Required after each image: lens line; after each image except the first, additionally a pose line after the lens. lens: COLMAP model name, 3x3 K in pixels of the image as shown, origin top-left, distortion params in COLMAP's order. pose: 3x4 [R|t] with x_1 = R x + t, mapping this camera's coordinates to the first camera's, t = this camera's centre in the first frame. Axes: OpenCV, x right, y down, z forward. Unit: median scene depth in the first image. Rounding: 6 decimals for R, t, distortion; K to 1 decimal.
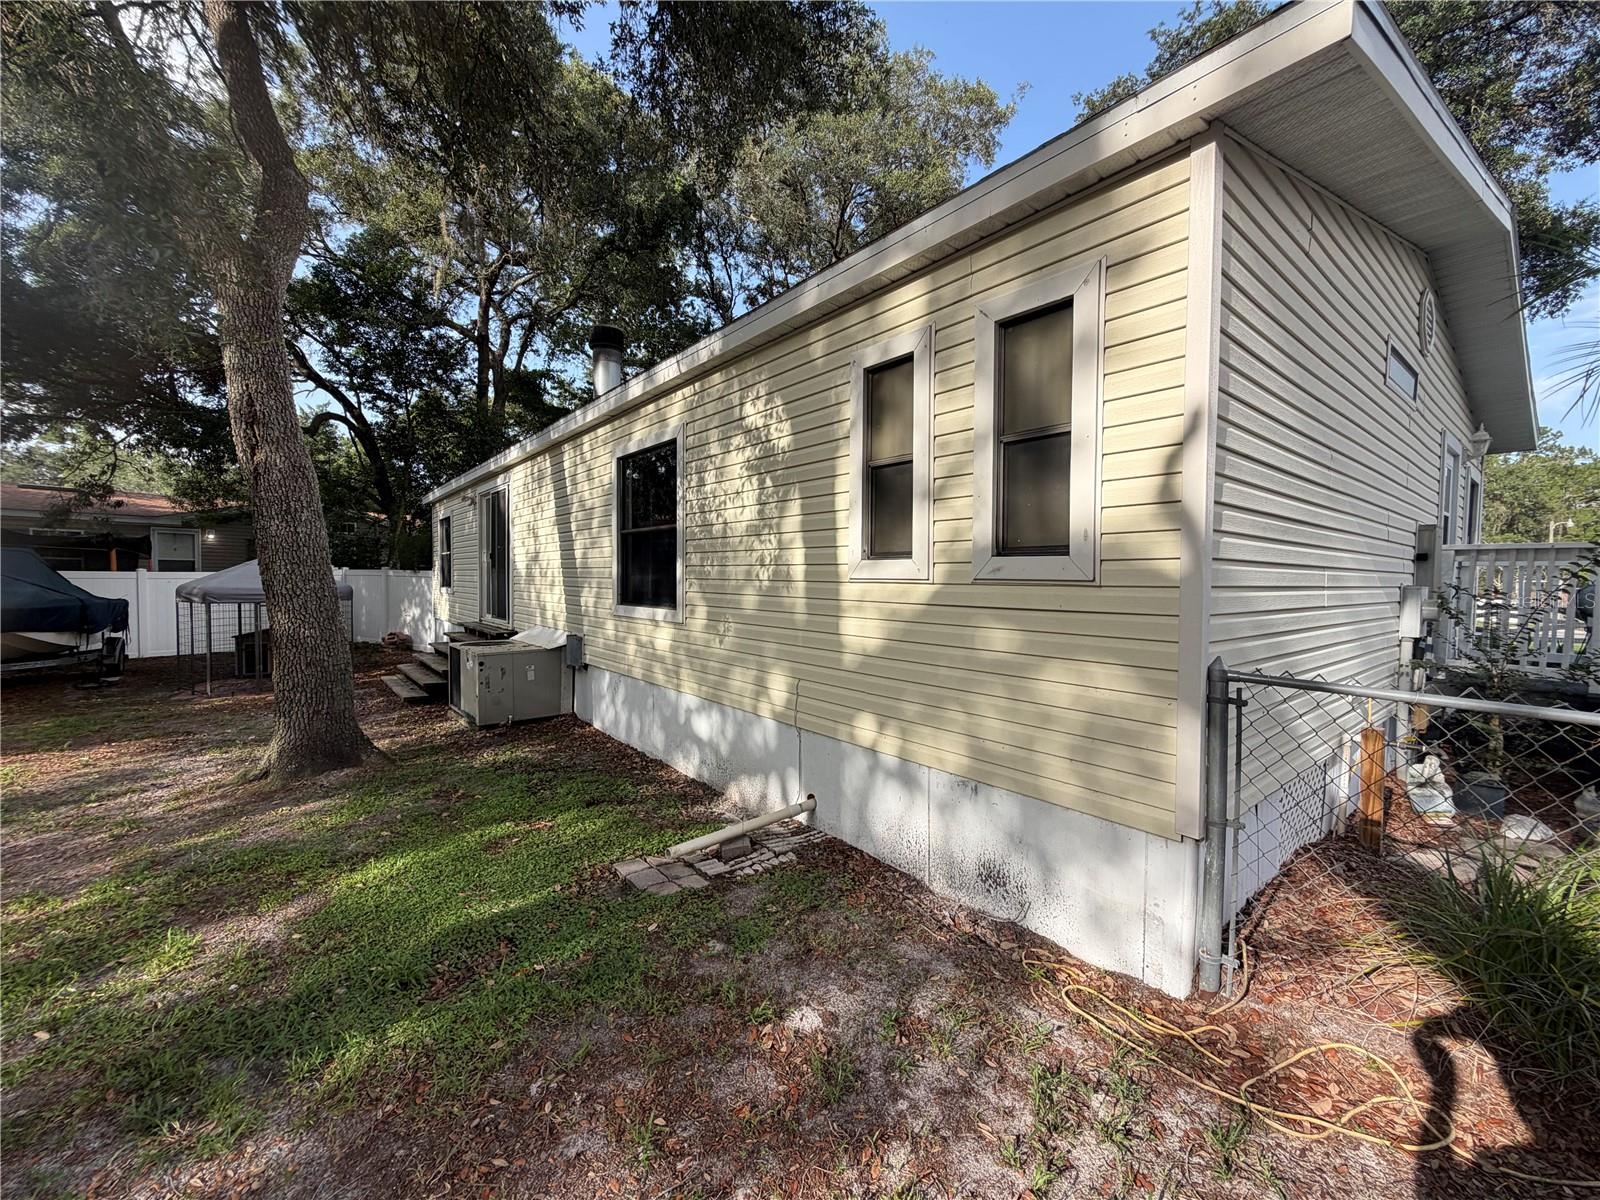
lens RADIAL K [[640.8, 0, 795.7], [0, 640.8, 602.6], [0, 0, 1]] dist [-0.000956, 0.000300]
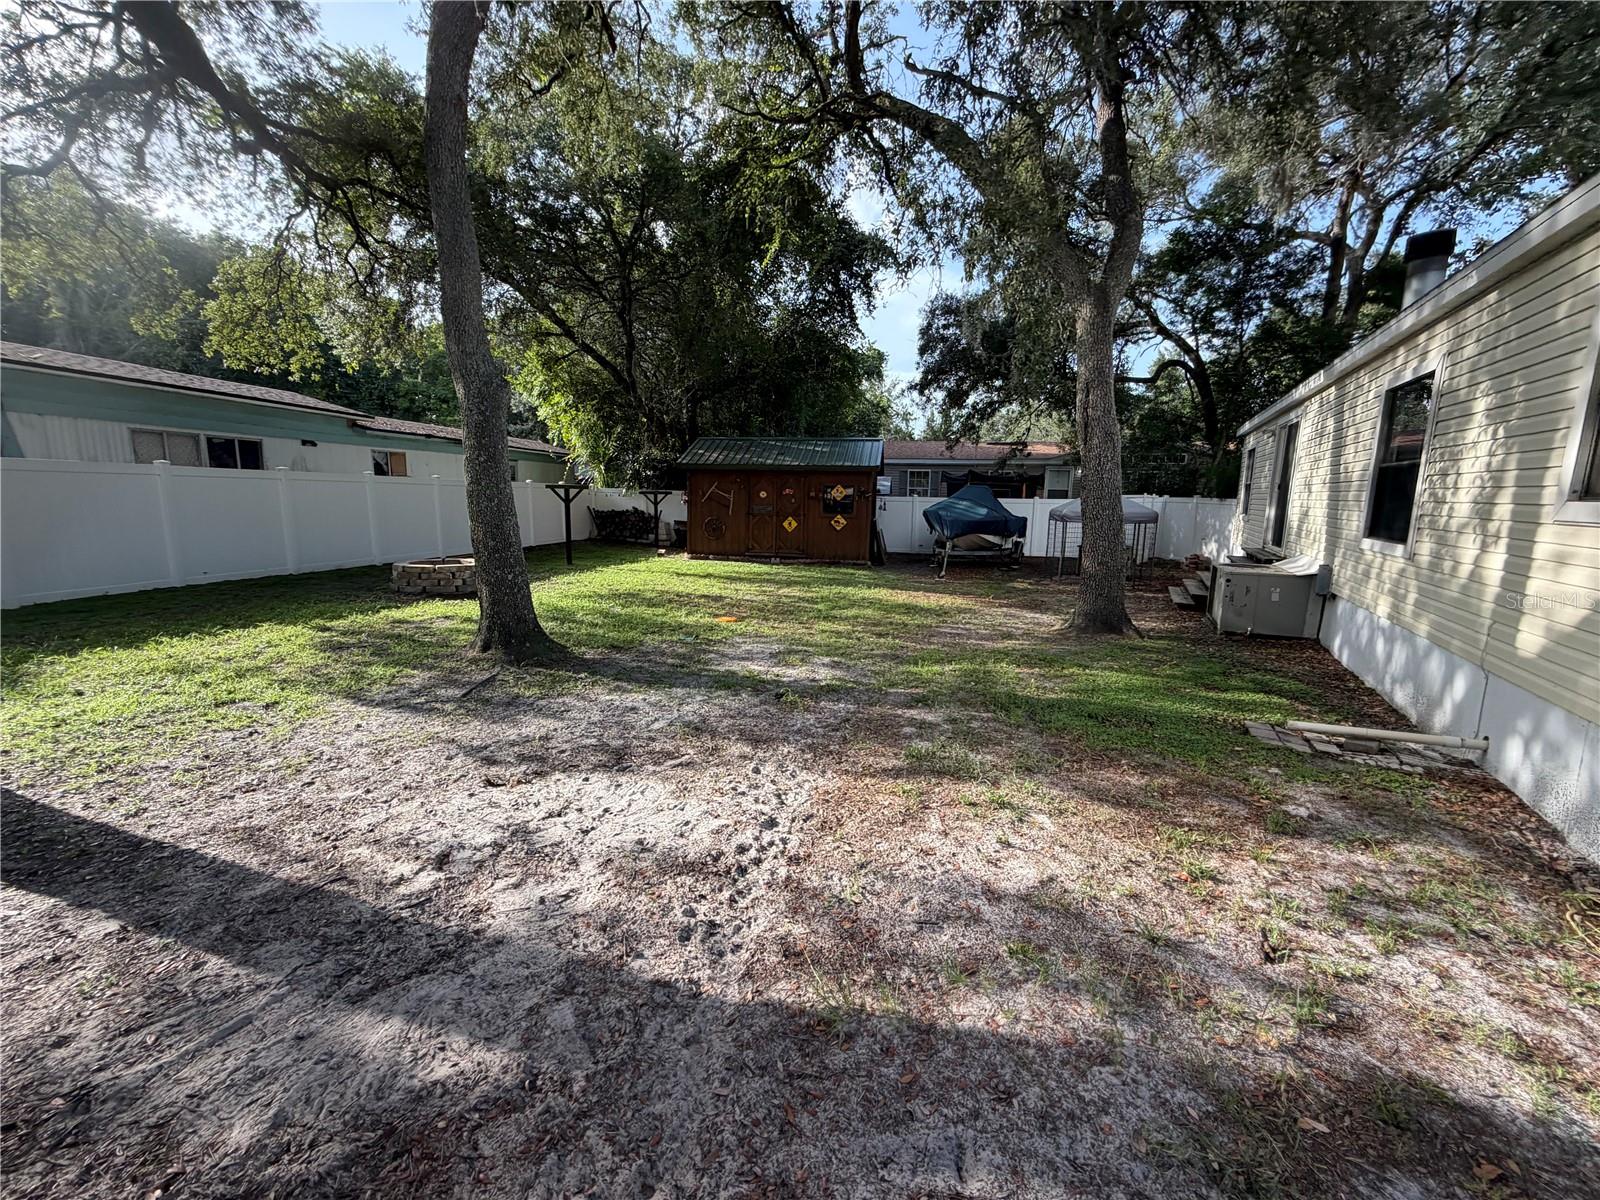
lens RADIAL K [[640.8, 0, 801.3], [0, 640.8, 593.8], [0, 0, 1]] dist [-0.000956, 0.000300]
pose [[0.405077, 0.137888, -0.903825, 0.143913], [-0.044249, 0.990360, 0.131258, -0.001348], [0.913211, -0.013176, 0.407274, -0.117714]]
